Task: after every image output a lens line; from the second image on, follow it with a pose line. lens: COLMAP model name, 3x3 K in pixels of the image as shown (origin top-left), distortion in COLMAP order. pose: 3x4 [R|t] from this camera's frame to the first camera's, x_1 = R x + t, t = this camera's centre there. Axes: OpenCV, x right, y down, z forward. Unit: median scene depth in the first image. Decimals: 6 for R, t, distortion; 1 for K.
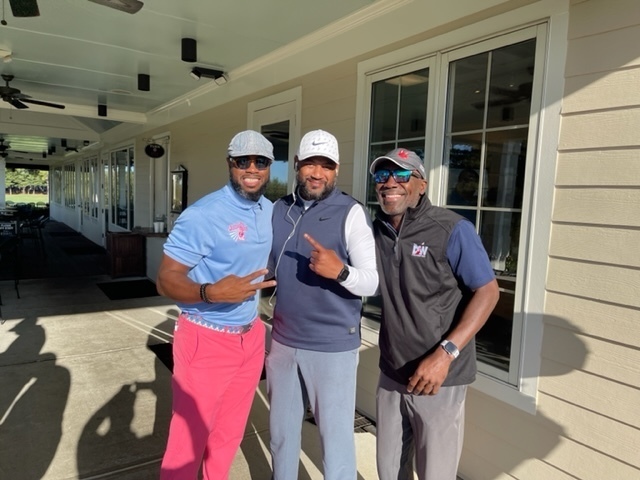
lens RADIAL K [[481.4, 0, 319.0], [0, 481.4, 239.1], [0, 0, 1]] dist [0.039156, -0.032349]
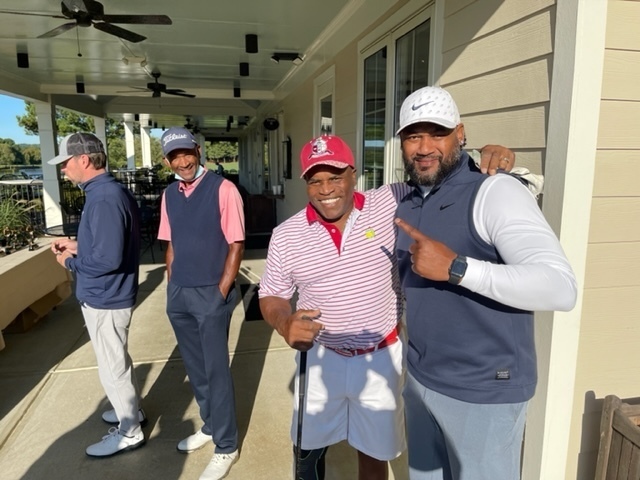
lens RADIAL K [[481.4, 0, 313.3], [0, 481.4, 238.7], [0, 0, 1]] dist [0.039156, -0.032349]
pose [[0.923211, 0.034726, -0.382722, 0.527370], [-0.006105, 0.997108, 0.075746, 0.011767], [0.384246, -0.067593, 0.920753, -0.142301]]
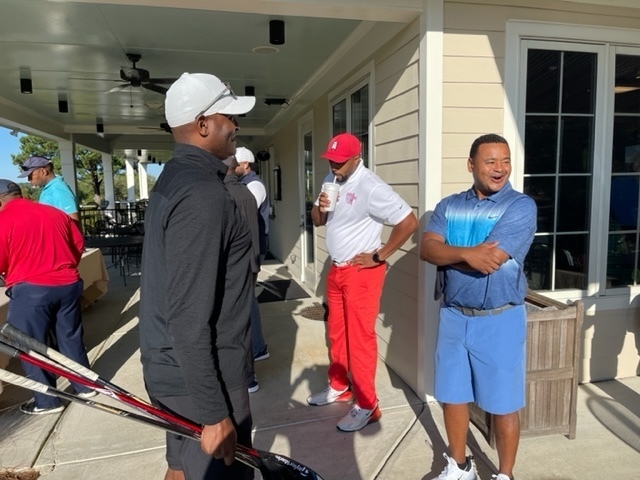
lens RADIAL K [[481.4, 0, 323.1], [0, 481.4, 243.0], [0, 0, 1]] dist [0.039156, -0.032349]
pose [[0.939130, -0.009610, -0.343427, 0.732436], [0.015965, 0.999750, 0.015682, 0.120052], [0.343190, -0.020210, 0.939048, -0.611451]]
